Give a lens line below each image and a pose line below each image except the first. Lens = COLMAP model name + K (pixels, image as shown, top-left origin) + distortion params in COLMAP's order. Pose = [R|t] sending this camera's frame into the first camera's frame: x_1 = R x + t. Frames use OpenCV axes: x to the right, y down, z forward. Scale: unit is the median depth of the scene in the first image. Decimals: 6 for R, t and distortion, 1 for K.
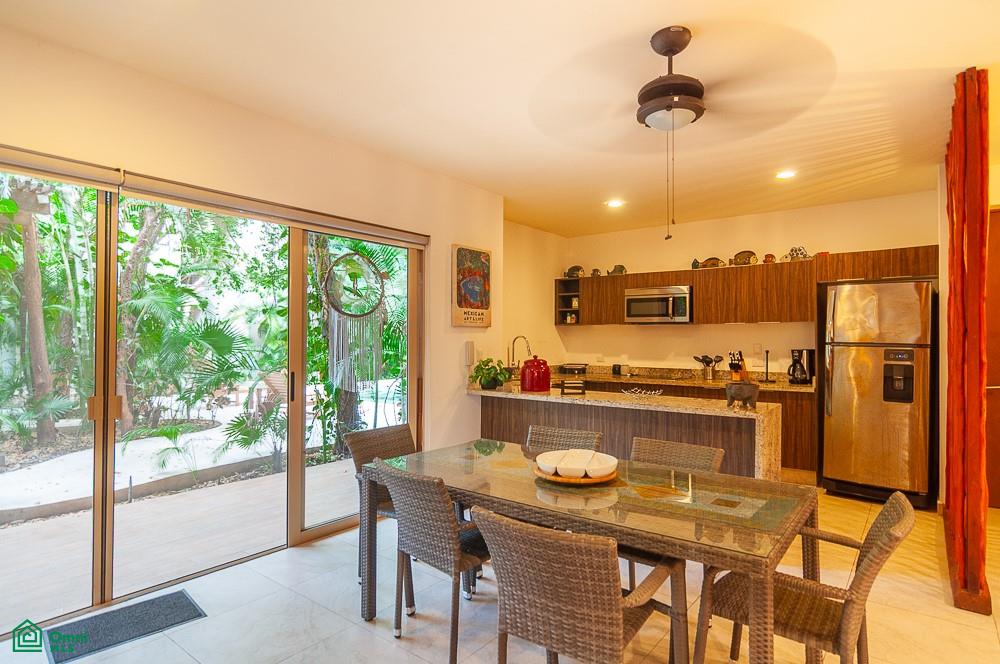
lens RADIAL K [[537.2, 0, 496.6], [0, 537.2, 335.3], [0, 0, 1]] dist [-0.000752, -0.000241]
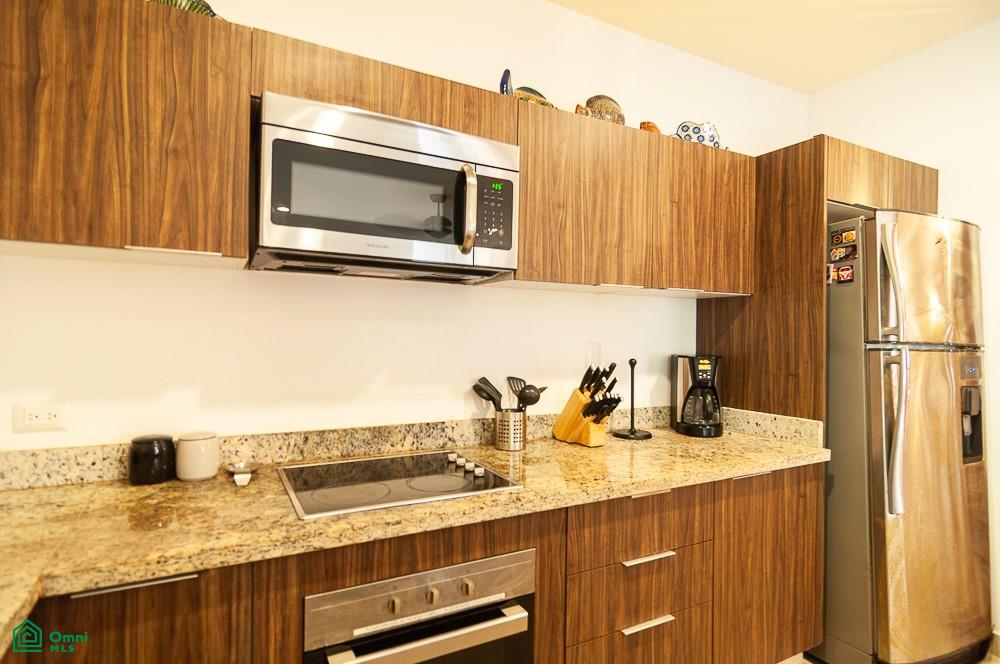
lens RADIAL K [[544.6, 0, 499.6], [0, 544.6, 335.0], [0, 0, 1]] dist [0.000603, 0.001064]
pose [[0.391007, -0.000993, 0.920387, 0.096735], [-0.020584, 0.999740, 0.009823, 0.009136], [-0.920158, -0.022786, 0.390884, 1.064689]]
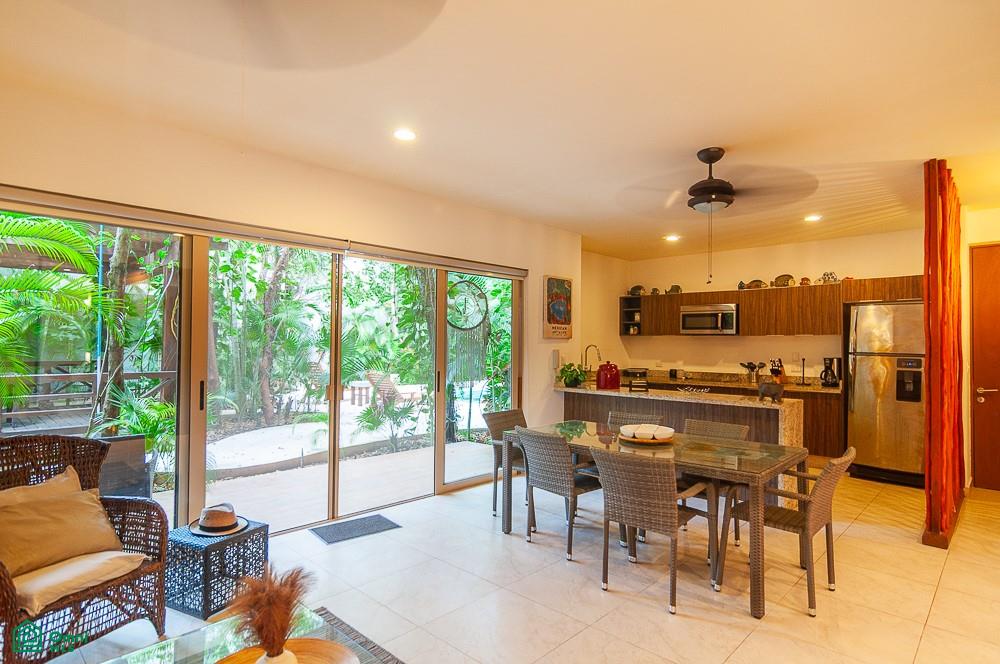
lens RADIAL K [[530.3, 0, 498.7], [0, 530.3, 335.2], [0, 0, 1]] dist [0.002487, -0.001053]
pose [[0.995248, 0.003253, -0.097317, -0.061416], [-0.004230, 0.999943, -0.009835, -0.010184], [0.097280, 0.010200, 0.995205, -0.269063]]
